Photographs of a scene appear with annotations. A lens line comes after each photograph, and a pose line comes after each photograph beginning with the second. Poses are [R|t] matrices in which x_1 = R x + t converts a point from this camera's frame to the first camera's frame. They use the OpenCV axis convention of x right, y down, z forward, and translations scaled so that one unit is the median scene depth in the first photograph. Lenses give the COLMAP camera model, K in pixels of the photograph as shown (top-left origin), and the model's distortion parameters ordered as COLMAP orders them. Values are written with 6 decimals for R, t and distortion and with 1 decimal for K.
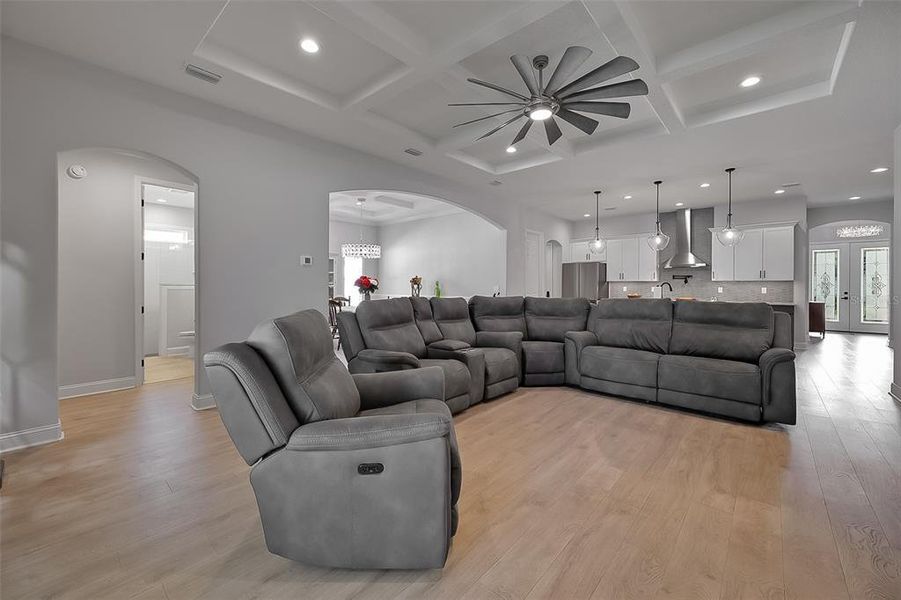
lens RADIAL K [[362.2, 0, 445.8], [0, 362.2, 285.6], [0, 0, 1]] dist [-0.003426, 0.001340]
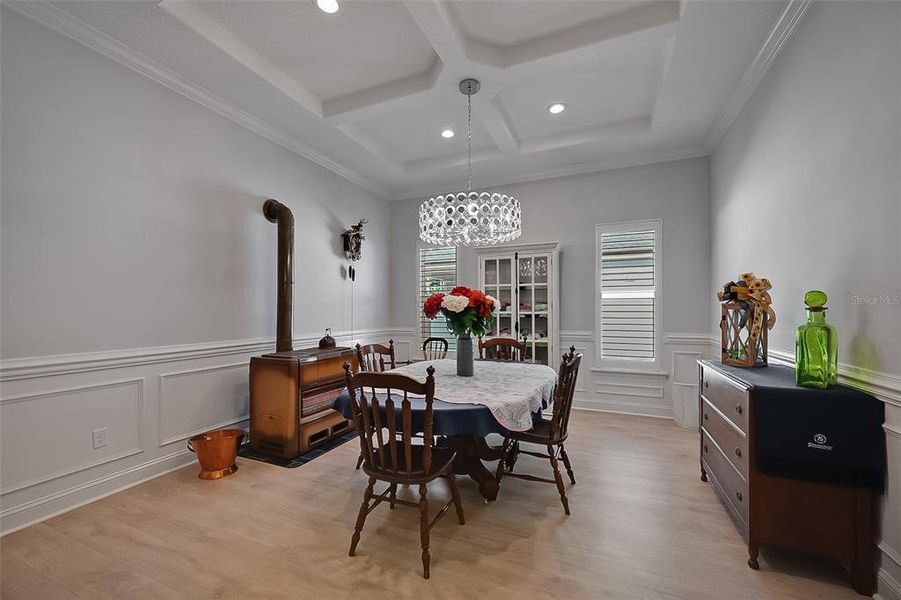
lens RADIAL K [[362.2, 0, 446.5], [0, 362.2, 308.0], [0, 0, 1]] dist [-0.003426, 0.001340]
pose [[0.311076, -0.009748, -0.950335, 0.109080], [0.000293, 0.999948, -0.010161, -0.000159], [0.950385, 0.002882, 0.311063, 0.791417]]
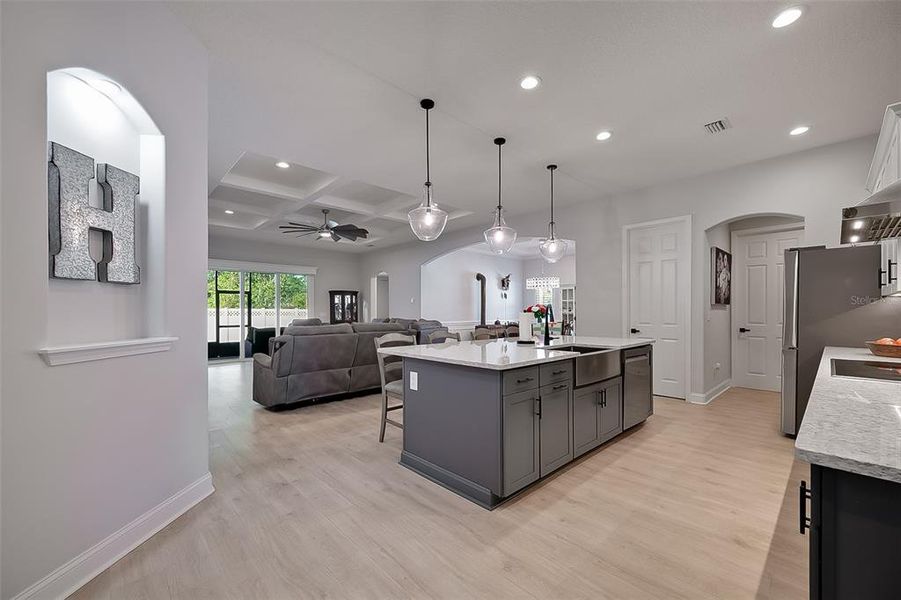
lens RADIAL K [[362.2, 0, 448.8], [0, 362.2, 312.2], [0, 0, 1]] dist [-0.003426, 0.001340]
pose [[-0.086681, -0.001728, -0.996235, 0.908685], [-0.000447, 0.999998, -0.001696, 0.003635], [0.996236, 0.000298, -0.086682, 0.731608]]
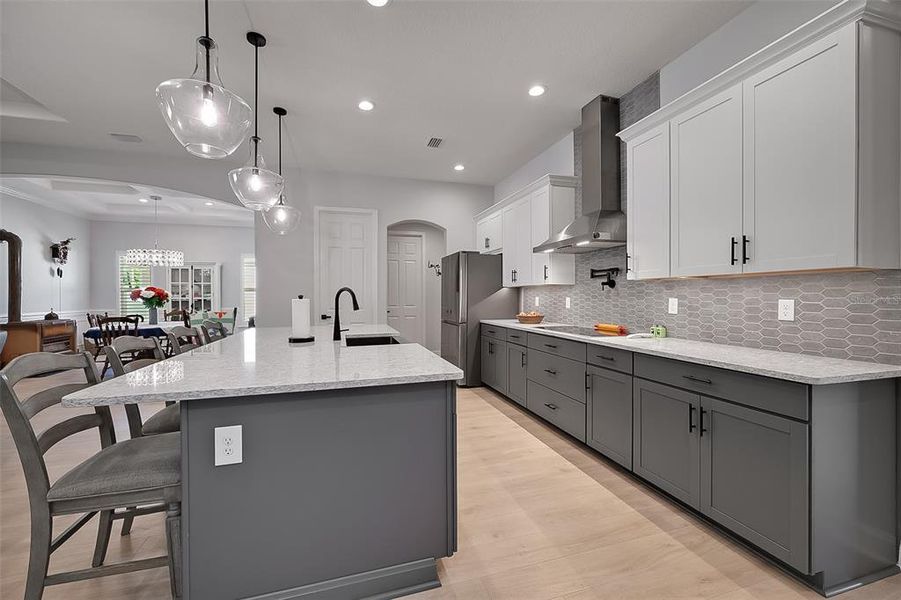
lens RADIAL K [[362.2, 0, 446.6], [0, 362.2, 294.8], [0, 0, 1]] dist [-0.003426, 0.001340]
pose [[0.851046, -0.008730, -0.525019, 0.738827], [0.006906, 0.999961, -0.005433, 0.002134], [0.525046, 0.000998, 0.851073, 0.581811]]
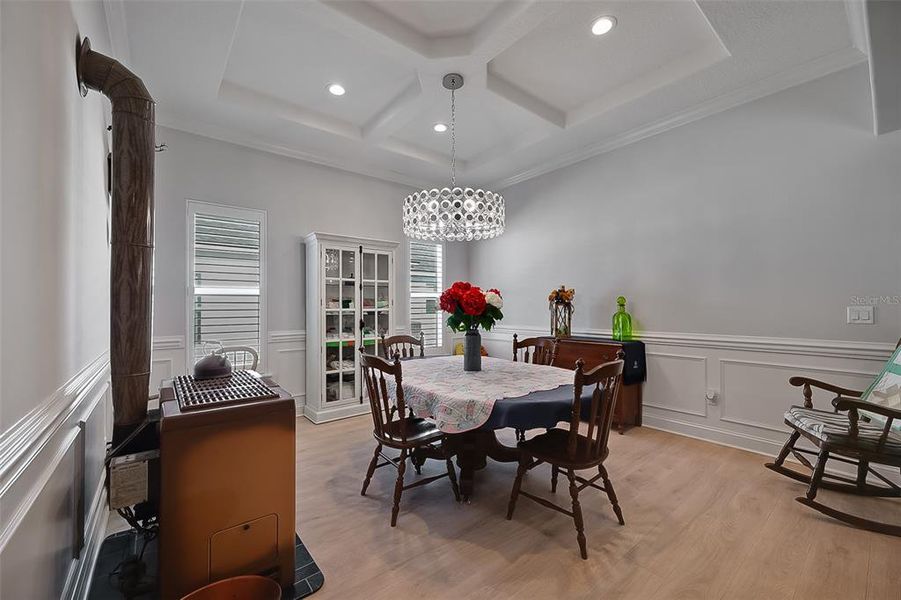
lens RADIAL K [[362.2, 0, 450.3], [0, 362.2, 302.0], [0, 0, 1]] dist [-0.003426, 0.001340]
pose [[0.986169, -0.009234, -0.165488, -0.160369], [0.007229, 0.999893, -0.012714, -0.001972], [0.165588, 0.011342, 0.986130, 0.579344]]
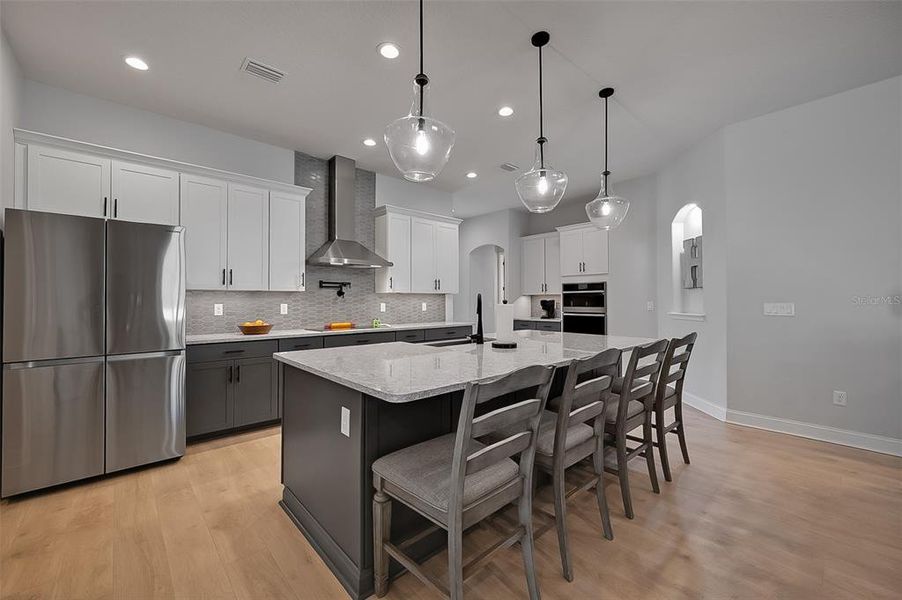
lens RADIAL K [[362.6, 0, 446.9], [0, 362.6, 296.4], [0, 0, 1]] dist [-0.003426, 0.001340]
pose [[0.114960, 0.008437, 0.993334, 0.143095], [0.005127, 0.999946, -0.009086, -0.000478], [-0.993357, 0.006138, 0.114910, 0.798296]]
